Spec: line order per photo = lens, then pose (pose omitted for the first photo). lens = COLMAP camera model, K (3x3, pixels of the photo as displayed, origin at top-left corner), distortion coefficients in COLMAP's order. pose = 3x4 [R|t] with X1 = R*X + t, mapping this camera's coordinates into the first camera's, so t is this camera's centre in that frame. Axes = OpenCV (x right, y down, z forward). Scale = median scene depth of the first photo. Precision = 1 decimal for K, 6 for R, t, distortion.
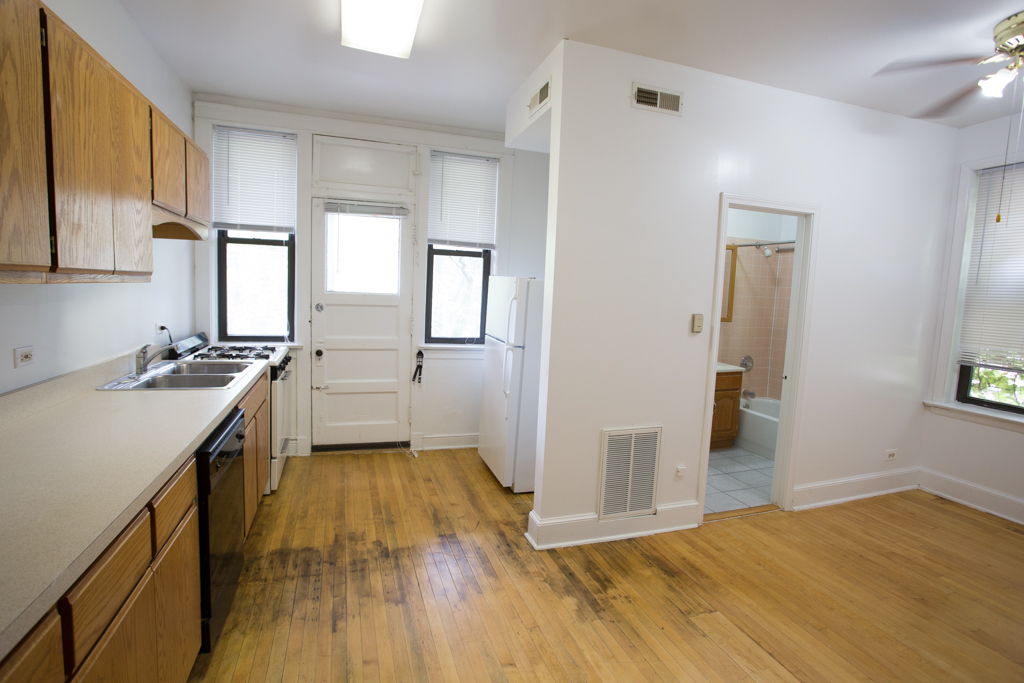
lens RADIAL K [[493.4, 0, 509.0], [0, 493.4, 338.3], [0, 0, 1]] dist [-0.068772, 0.023362]
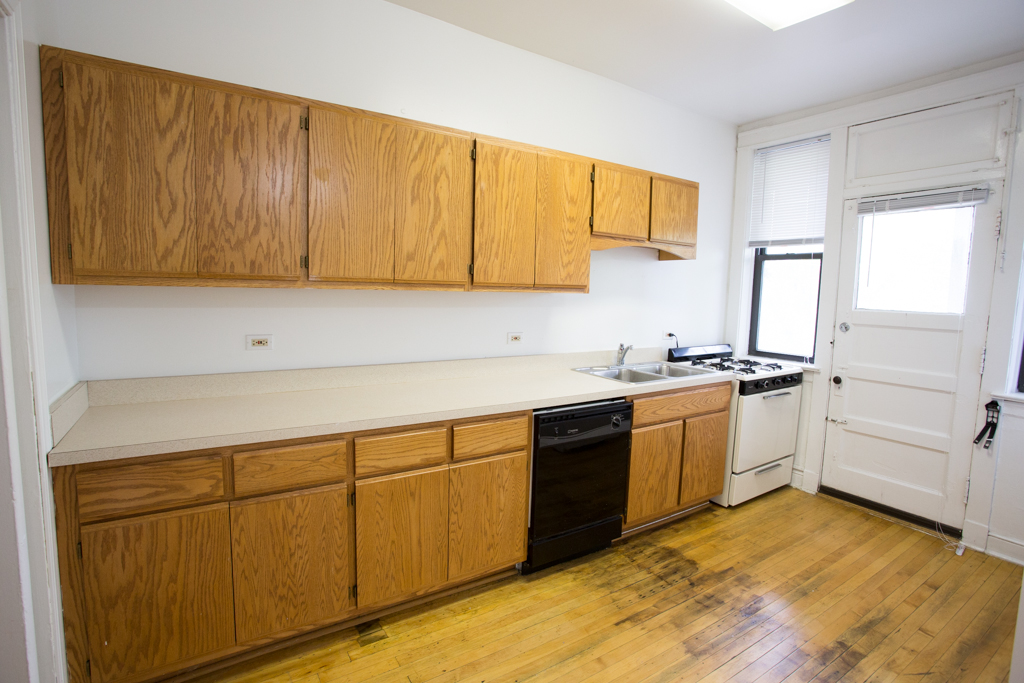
lens RADIAL K [[493.4, 0, 509.0], [0, 493.4, 338.3], [0, 0, 1]] dist [-0.068772, 0.023362]
pose [[0.256173, 0.061340, -0.964683, 0.338352], [-0.111261, 0.993223, 0.033609, -0.008649], [0.960206, 0.098721, 0.261262, 0.274967]]
